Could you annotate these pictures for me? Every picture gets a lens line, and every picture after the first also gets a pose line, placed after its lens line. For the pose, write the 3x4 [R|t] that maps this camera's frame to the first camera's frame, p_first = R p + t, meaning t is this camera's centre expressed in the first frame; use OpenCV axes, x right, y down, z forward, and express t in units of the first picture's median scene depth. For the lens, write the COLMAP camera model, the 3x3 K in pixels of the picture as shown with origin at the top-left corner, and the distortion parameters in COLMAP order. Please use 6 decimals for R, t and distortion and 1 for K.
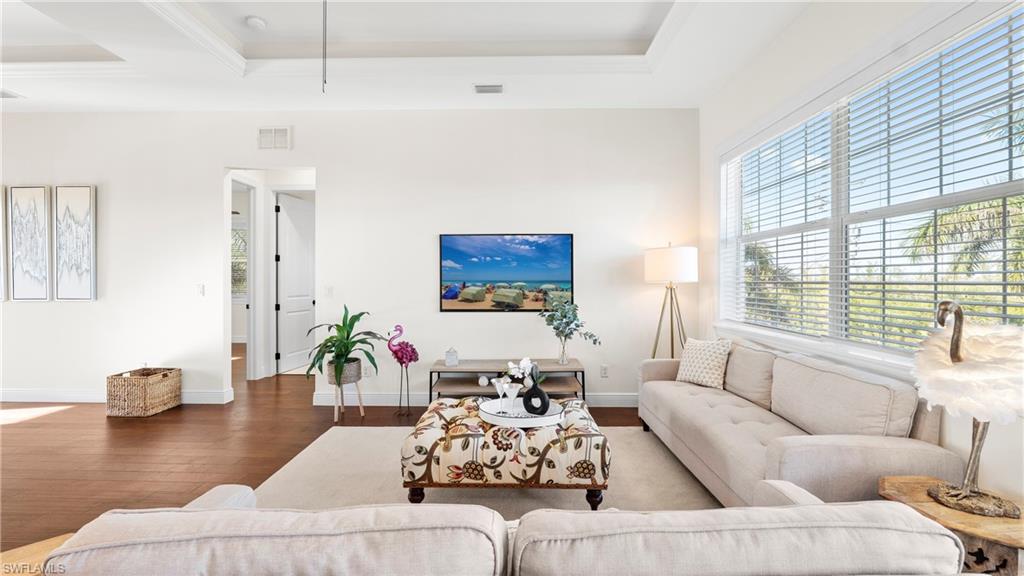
lens RADIAL K [[421.6, 0, 517.0], [0, 421.6, 290.9], [0, 0, 1]] dist [-0.007685, -0.001346]
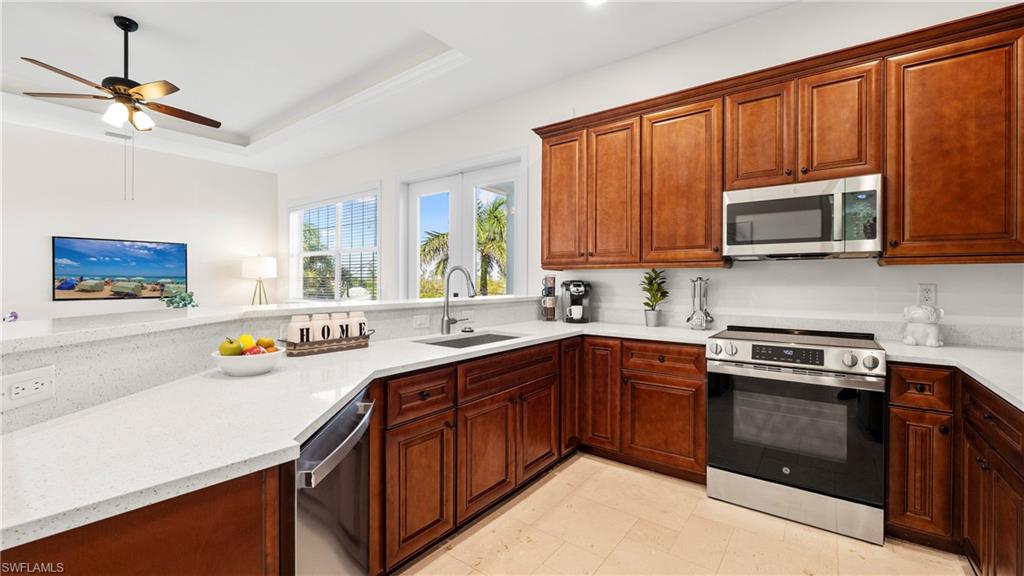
lens RADIAL K [[421.6, 0, 512.6], [0, 421.6, 282.8], [0, 0, 1]] dist [-0.007685, -0.001346]
pose [[0.609386, 0.002928, 0.792868, -0.327853], [0.006059, 0.999947, -0.008349, 0.016267], [-0.792850, 0.009892, 0.609336, -0.772482]]
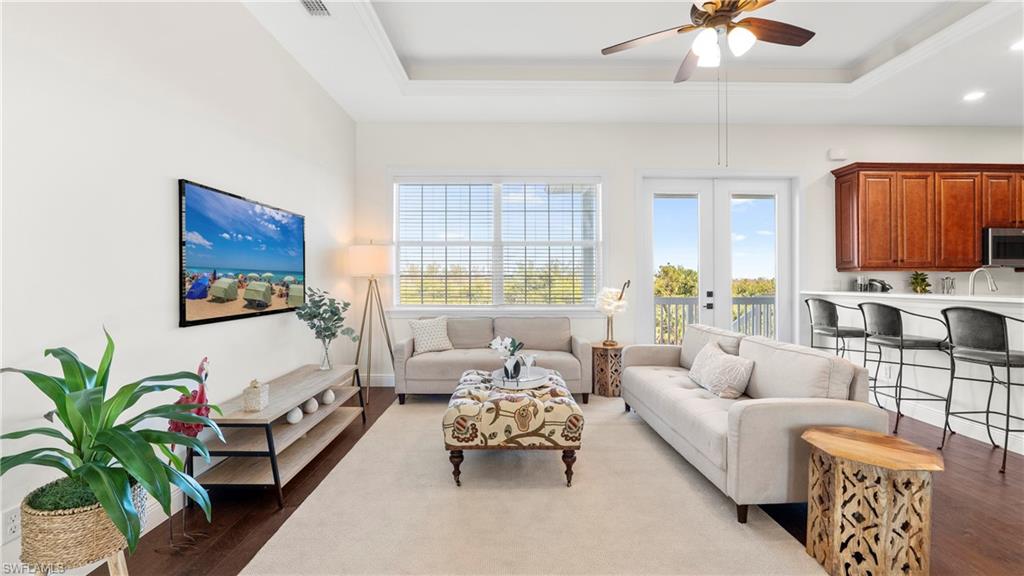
lens RADIAL K [[421.6, 0, 512.5], [0, 421.6, 284.8], [0, 0, 1]] dist [-0.007685, -0.001346]
pose [[0.011903, -0.010690, 0.999872, -0.729984], [0.011735, 0.999875, 0.010550, -0.001357], [-0.999860, 0.011608, 0.012027, 0.560640]]
